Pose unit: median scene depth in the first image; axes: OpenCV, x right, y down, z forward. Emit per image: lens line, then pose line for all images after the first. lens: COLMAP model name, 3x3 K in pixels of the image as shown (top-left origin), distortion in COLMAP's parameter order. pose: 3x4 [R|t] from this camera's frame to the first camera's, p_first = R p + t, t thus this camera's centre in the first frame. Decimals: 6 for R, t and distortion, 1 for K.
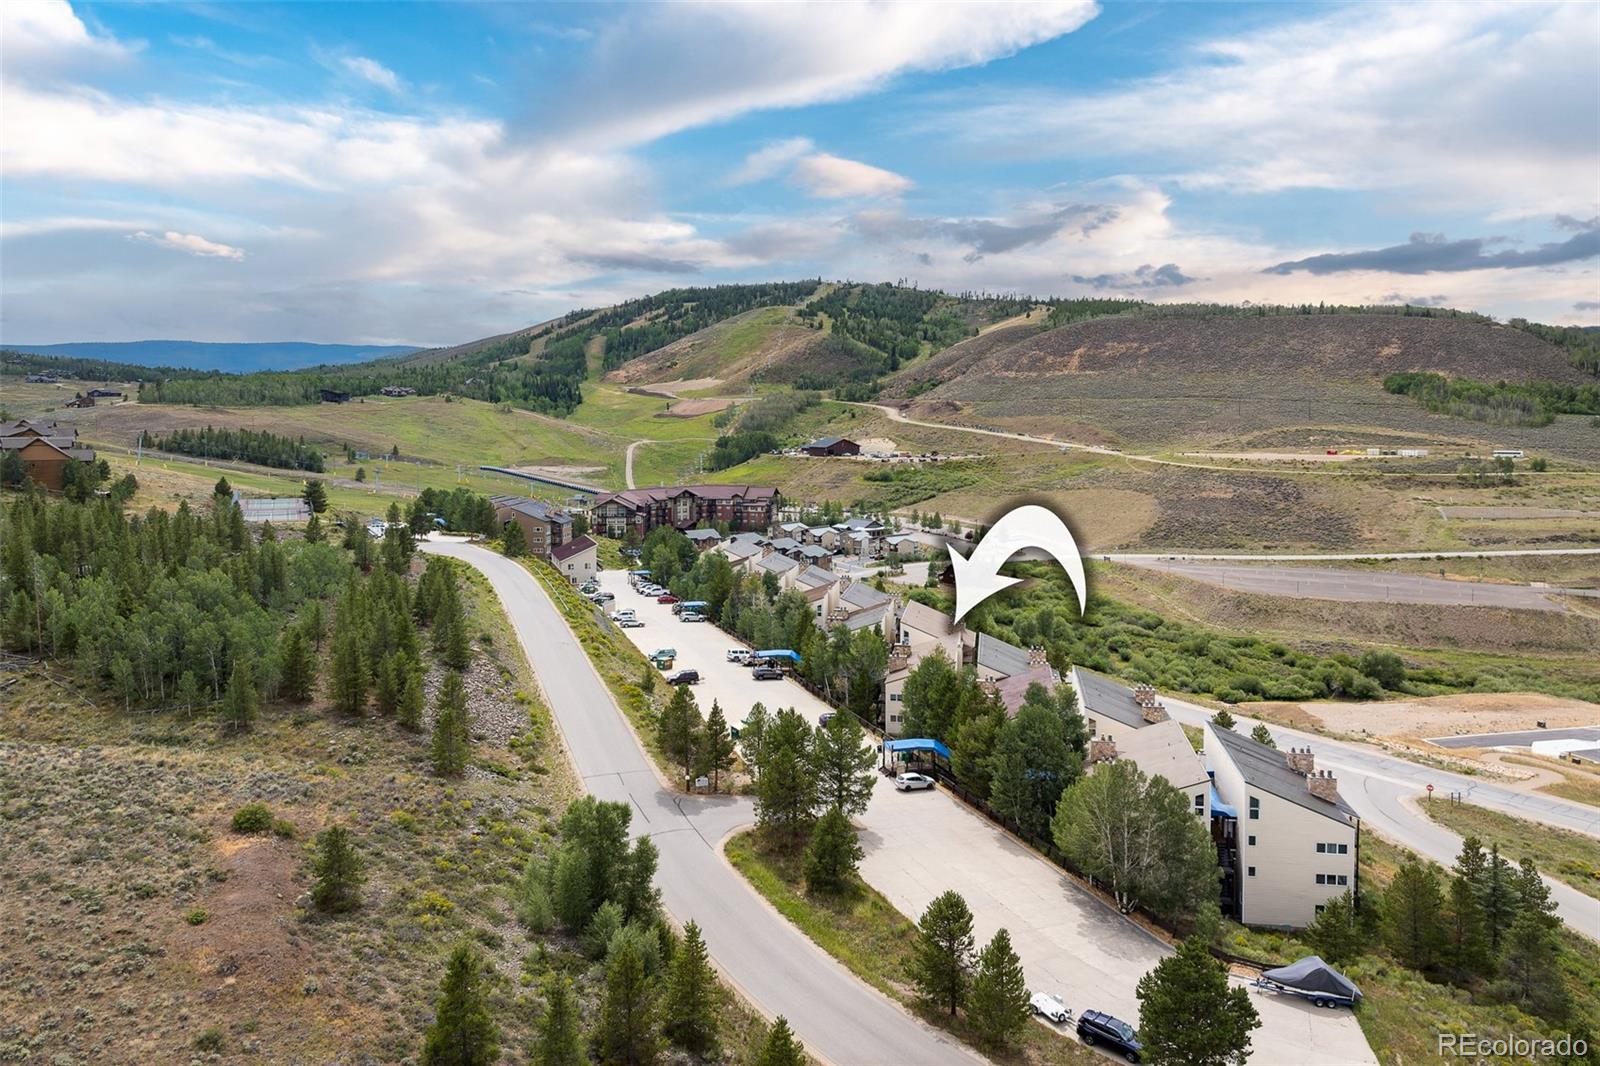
lens RADIAL K [[1106.8, 0, 800.0], [0, 1106.8, 533.0], [0, 0, 1]] dist [-0.004509, -0.005356]
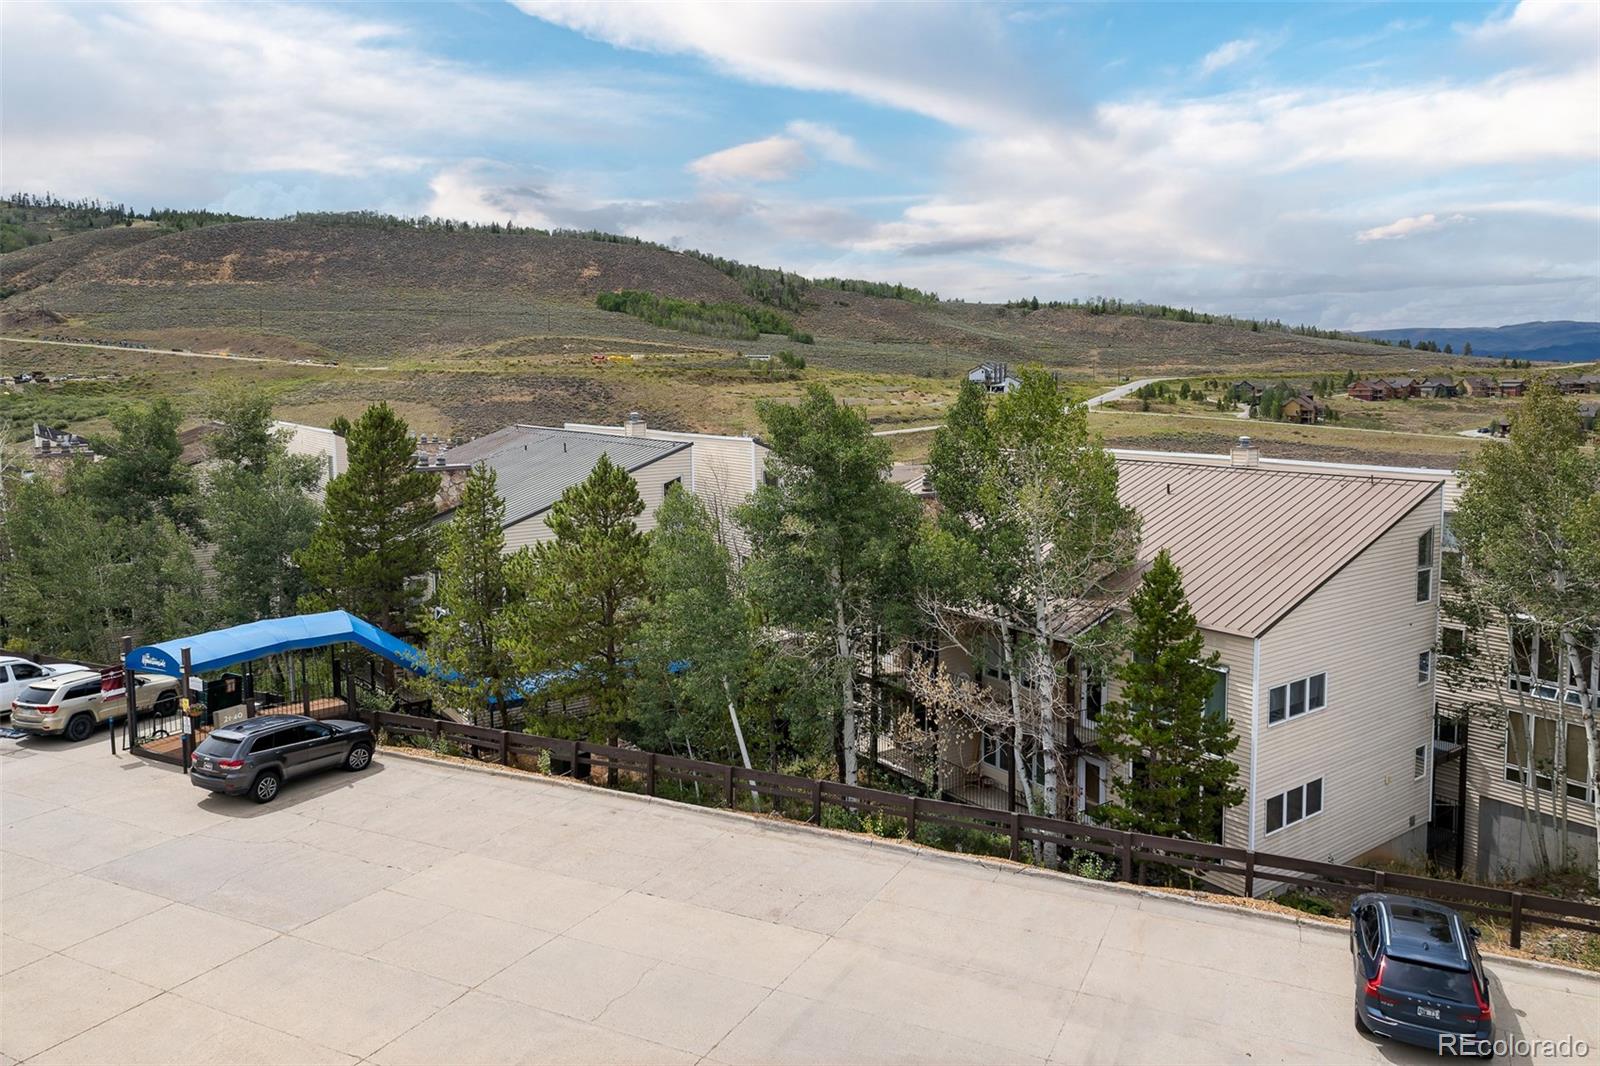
lens RADIAL K [[1081.0, 0, 803.3], [0, 1081.0, 487.2], [0, 0, 1]] dist [0.004702, -0.001649]
pose [[0.701610, -0.070284, 0.709086, -0.022913], [0.081582, 0.996503, 0.018052, 0.021302], [-0.707876, 0.045183, 0.704890, 0.196320]]
